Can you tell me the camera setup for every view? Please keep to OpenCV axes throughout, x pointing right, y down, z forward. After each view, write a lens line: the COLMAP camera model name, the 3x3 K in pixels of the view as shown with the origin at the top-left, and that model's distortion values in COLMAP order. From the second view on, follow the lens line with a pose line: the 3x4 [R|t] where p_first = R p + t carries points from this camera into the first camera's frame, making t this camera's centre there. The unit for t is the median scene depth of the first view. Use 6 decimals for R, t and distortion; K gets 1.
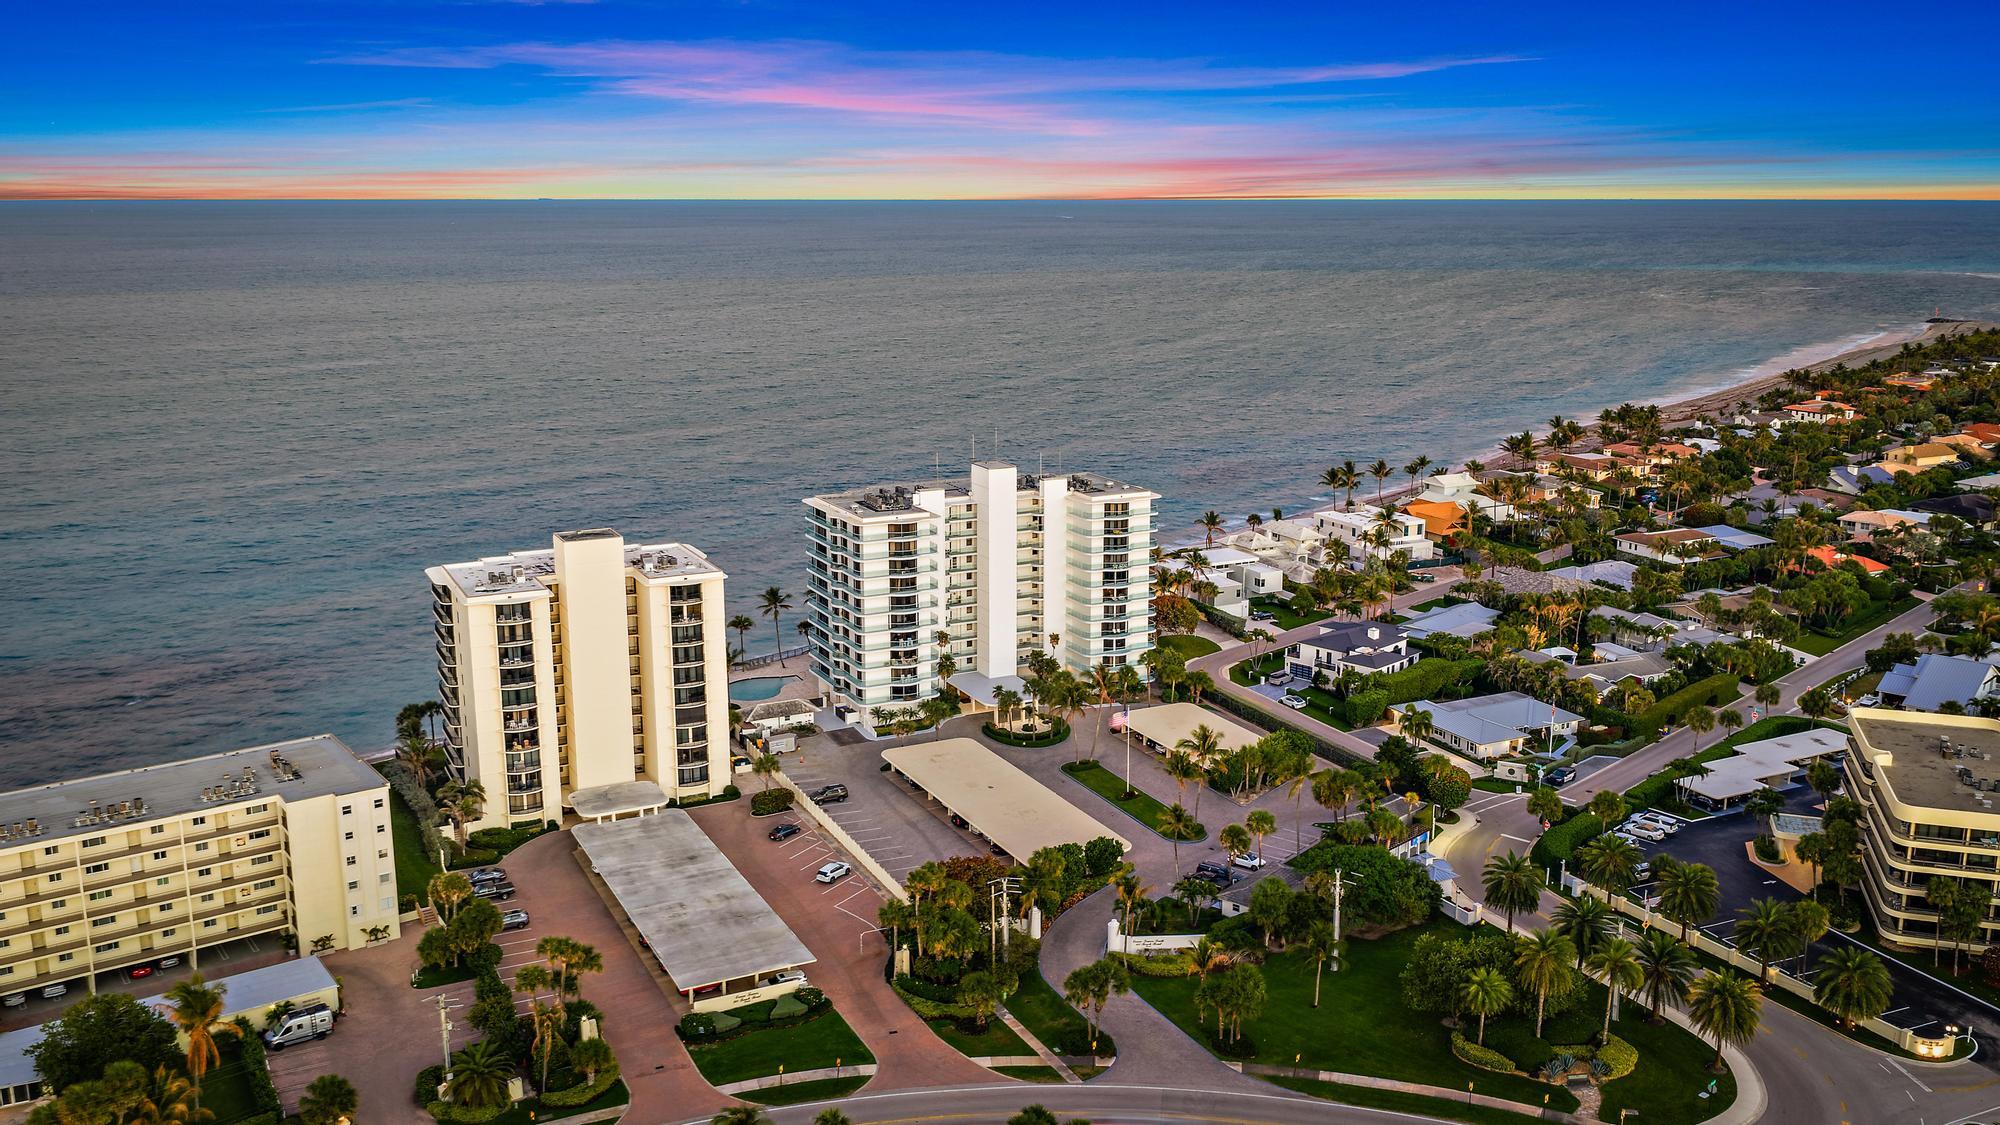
lens RADIAL K [[1653.7, 0, 1010.6], [0, 1653.7, 556.1], [0, 0, 1]] dist [0.039389, -0.073433]
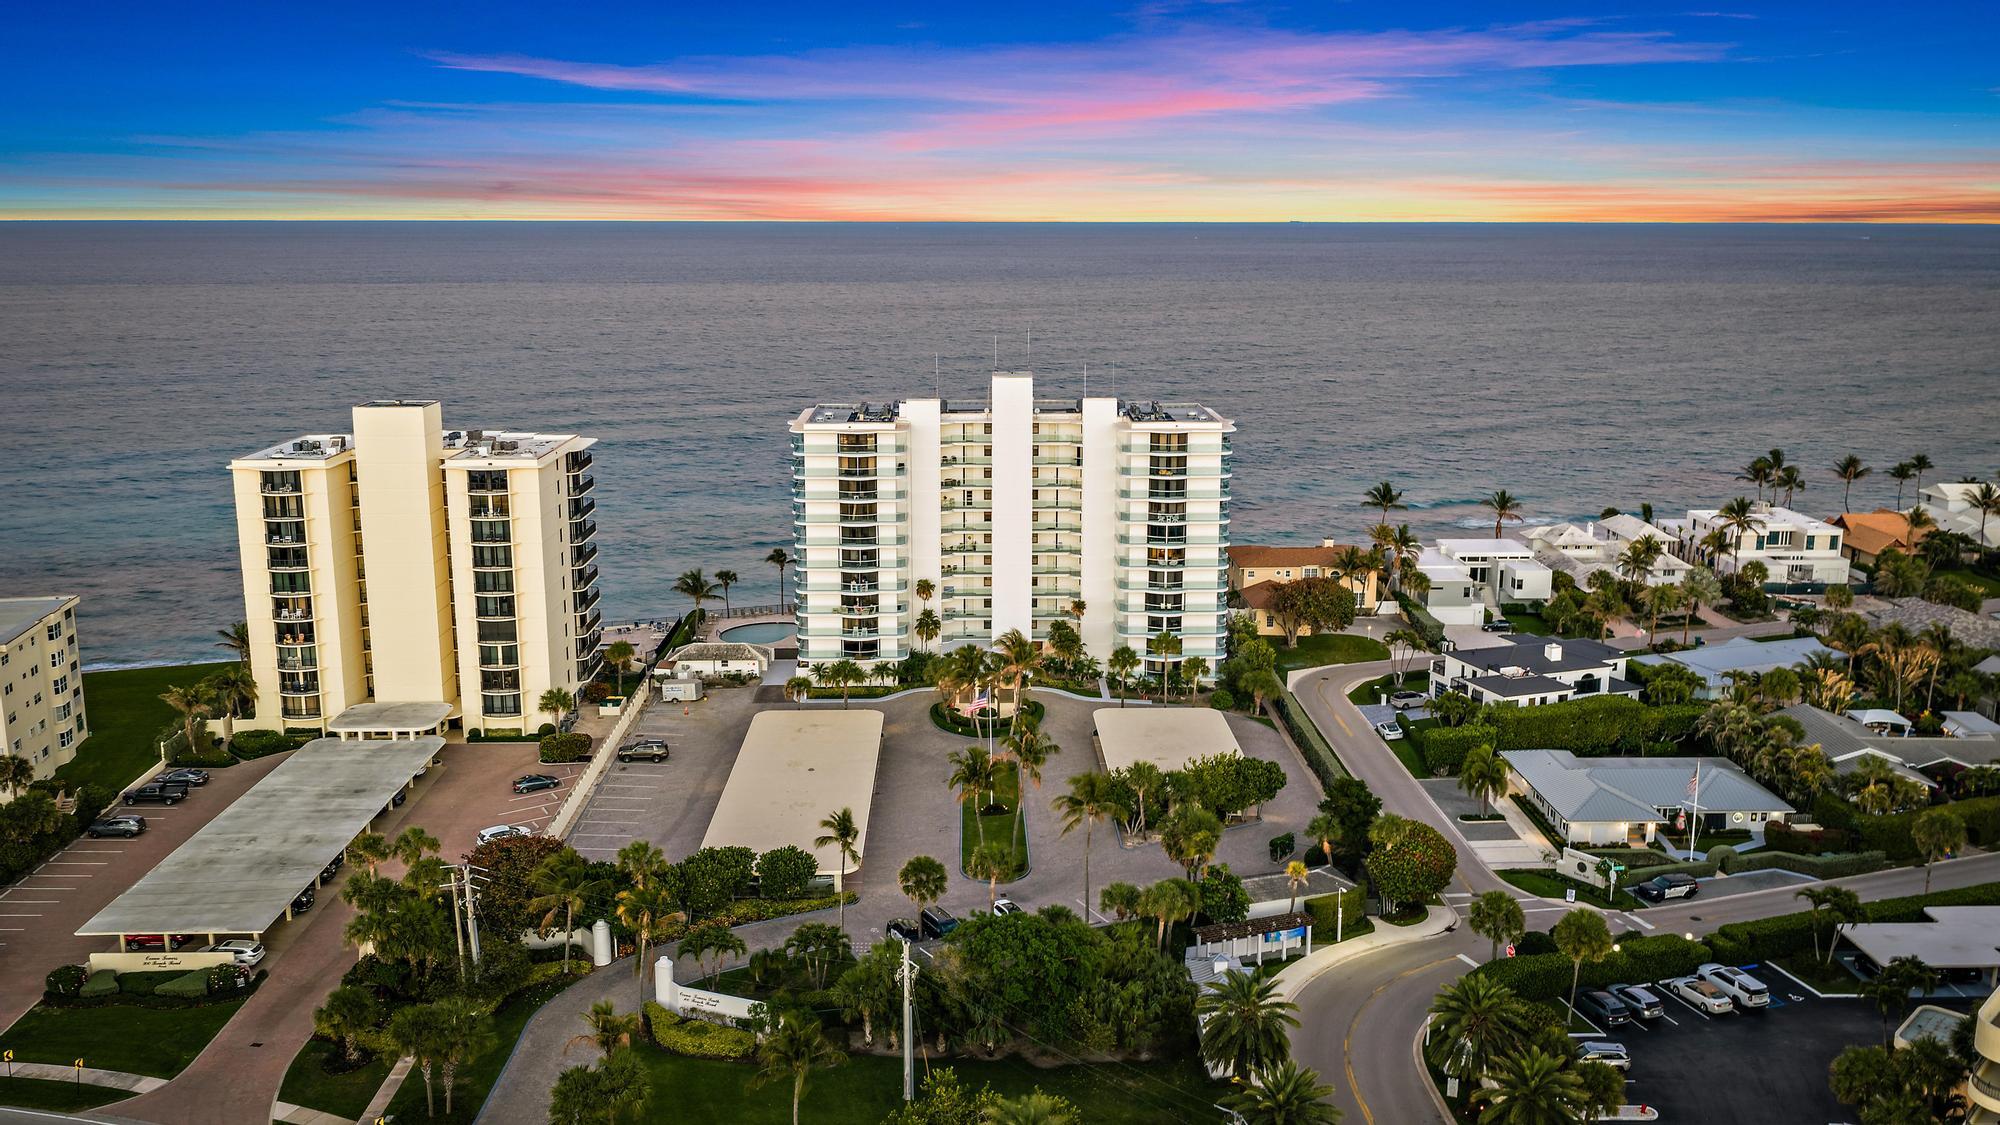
lens RADIAL K [[1653.7, 0, 1010.6], [0, 1653.7, 556.1], [0, 0, 1]] dist [0.039389, -0.073433]
pose [[0.904819, 0.086712, -0.416873, 0.333517], [-0.092421, 0.995699, 0.006511, 0.026084], [0.415644, 0.032637, 0.908941, 0.308214]]
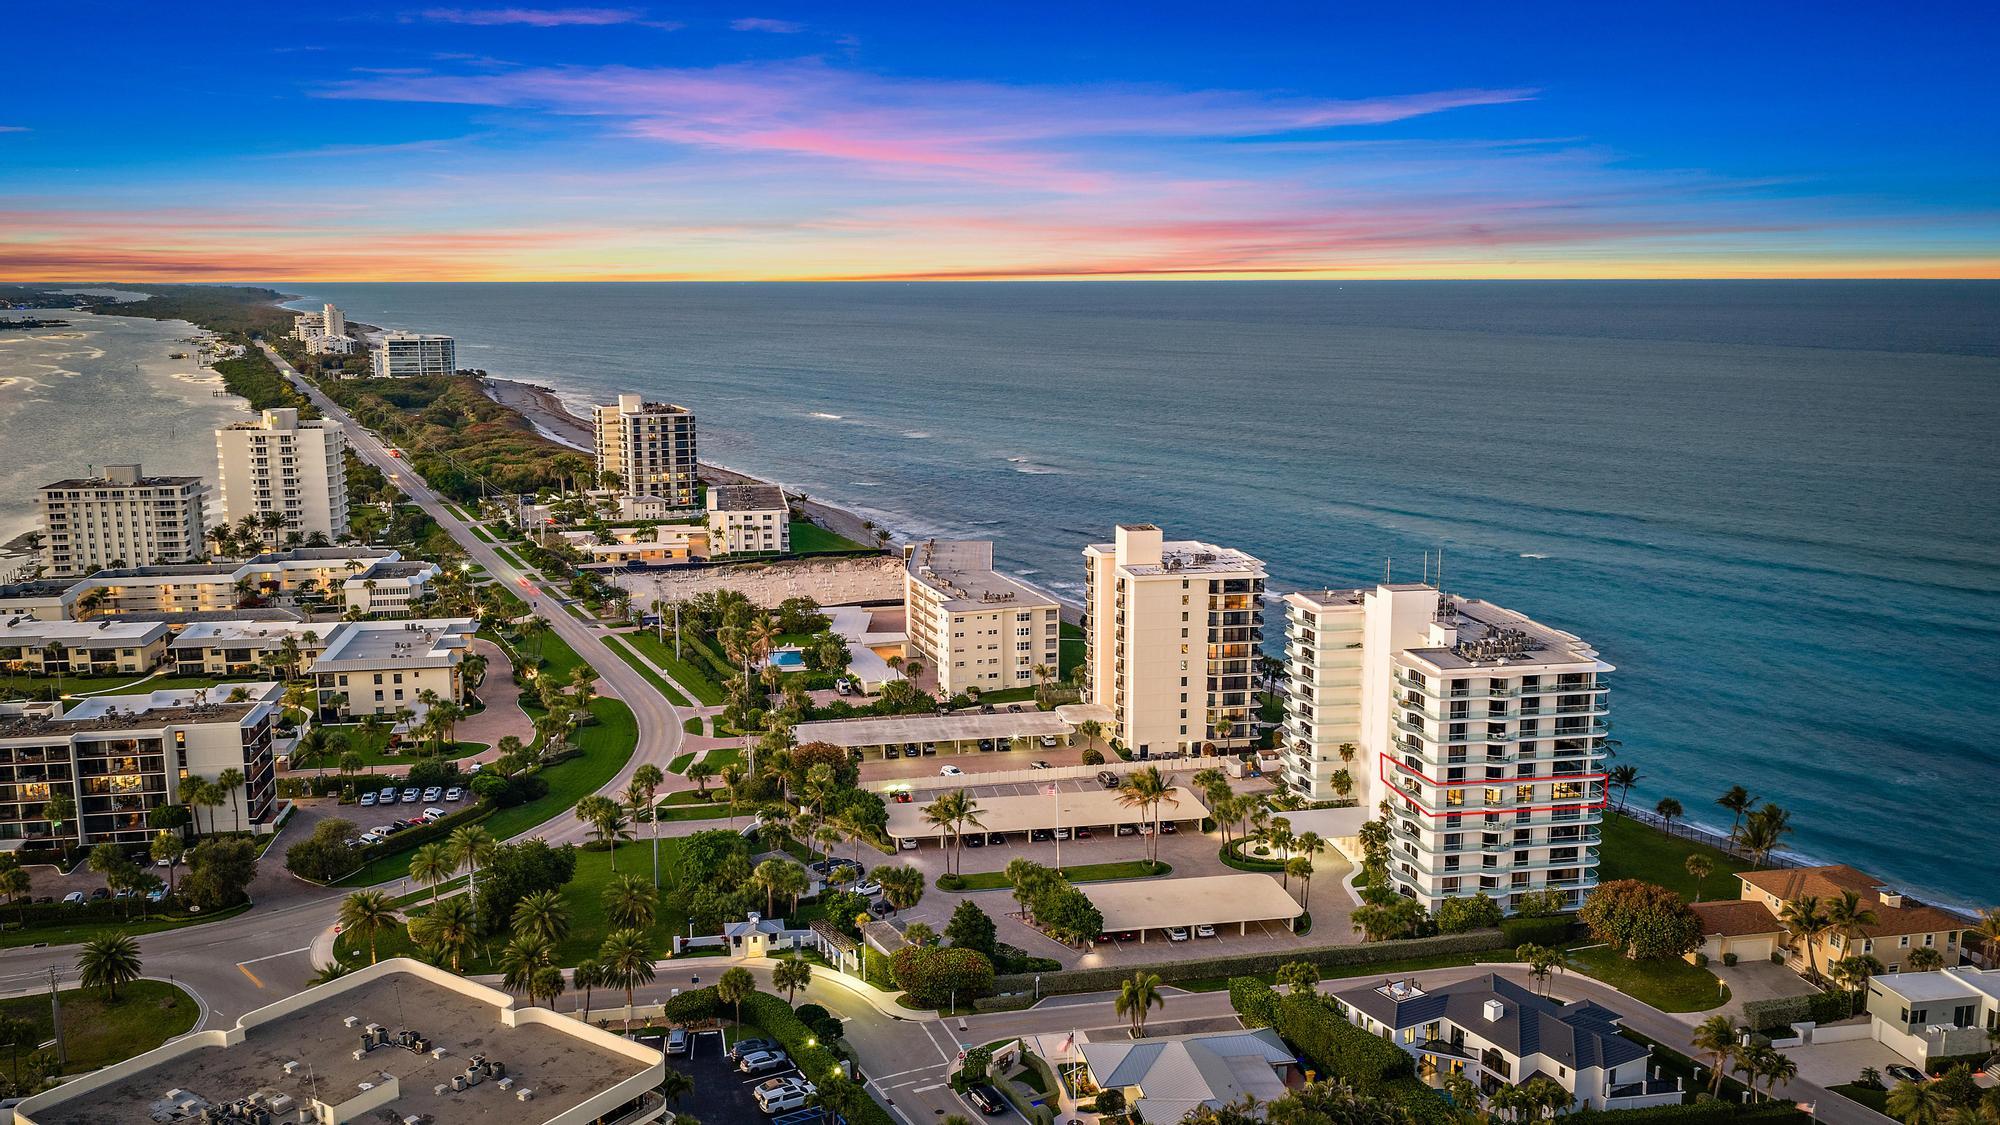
lens RADIAL K [[1628.9, 0, 941.3], [0, 1628.9, 584.1], [0, 0, 1]] dist [-0.004862, -0.076004]
pose [[-0.312431, 0.180082, -0.932715, 0.887821], [-0.192233, 0.949567, 0.247727, -0.228495], [0.930287, 0.256696, -0.262056, 1.035865]]
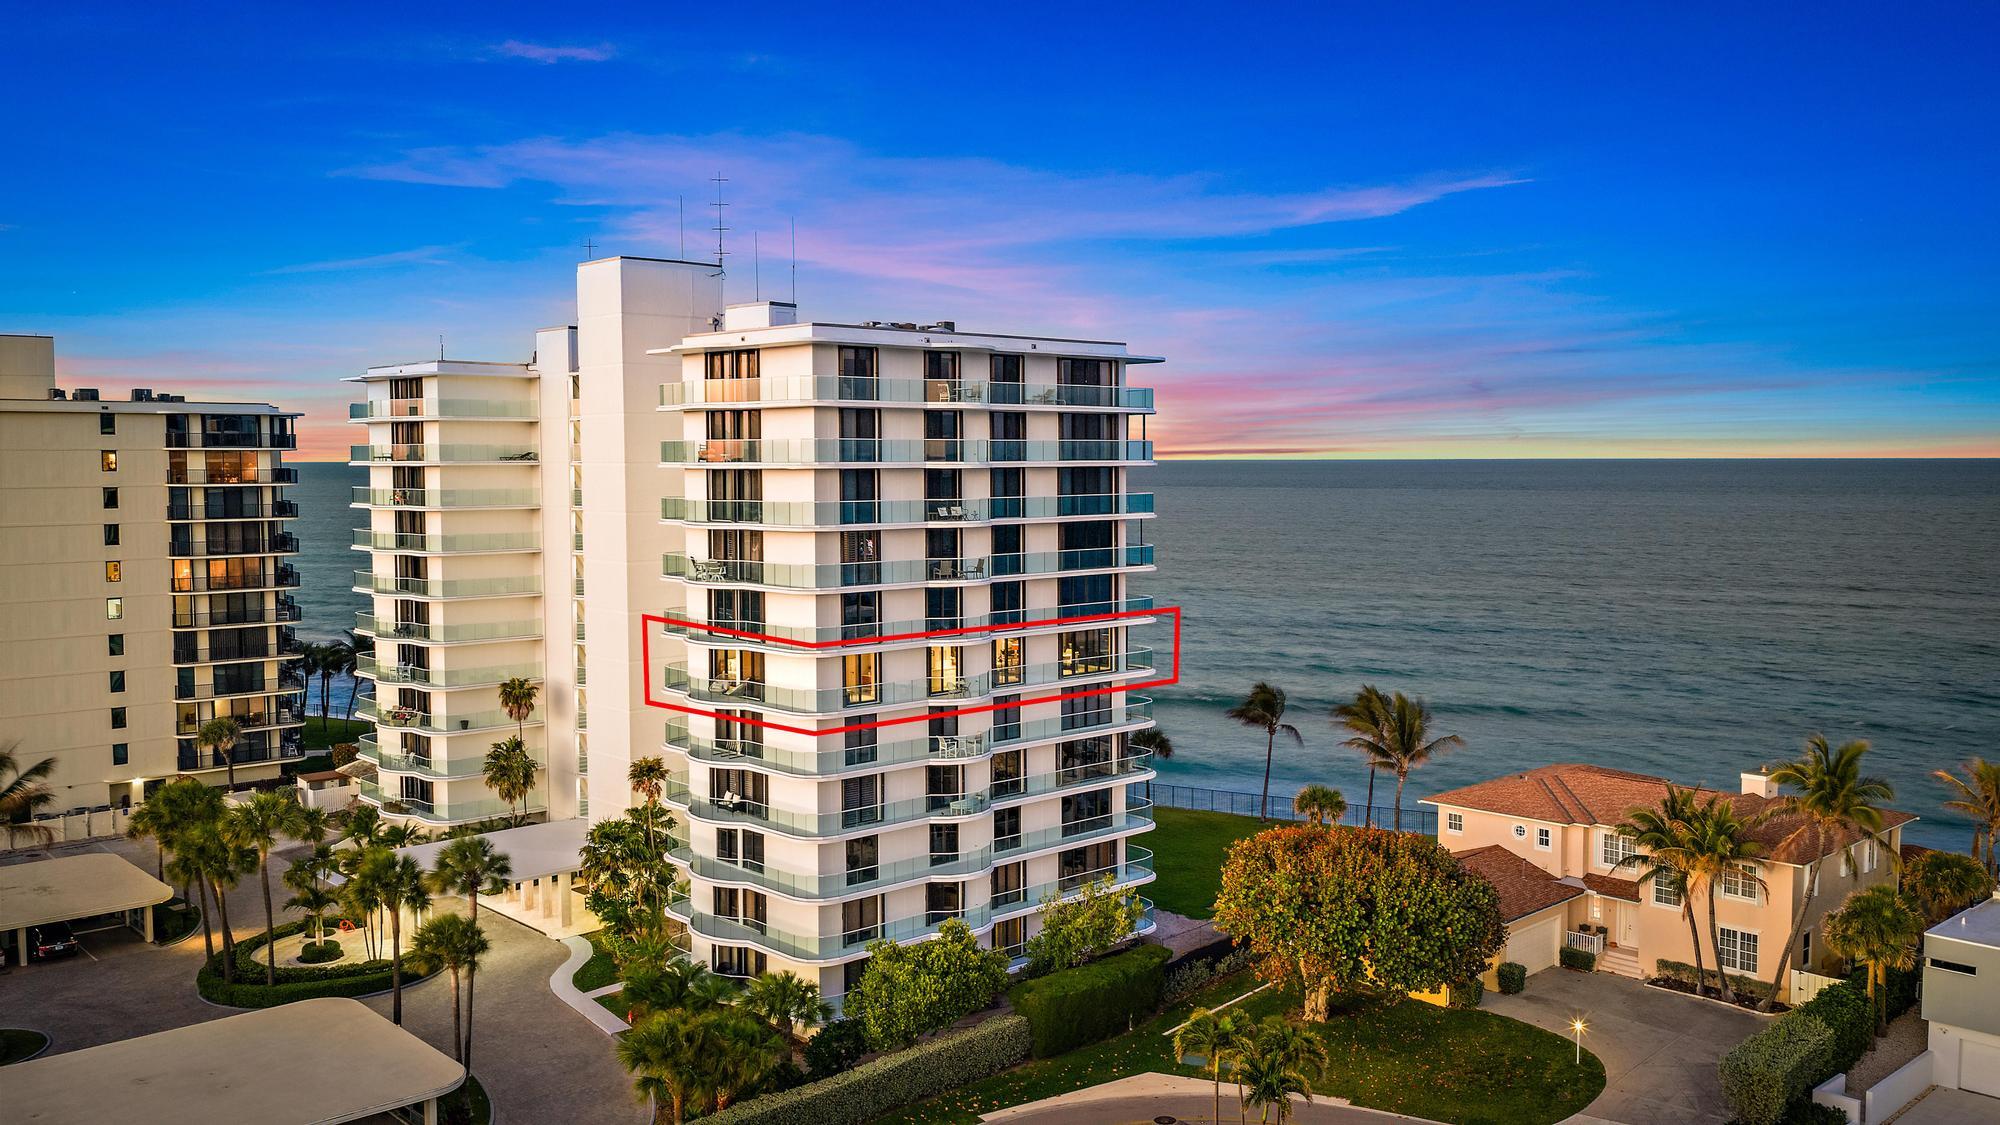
lens RADIAL K [[1653.7, 0, 1010.6], [0, 1653.7, 556.1], [0, 0, 1]] dist [0.039389, -0.073433]
pose [[0.279025, 0.058381, -0.958508, 0.382780], [-0.202648, 0.979252, 0.000653, -0.007776], [0.938658, 0.194057, 0.285066, 1.022985]]
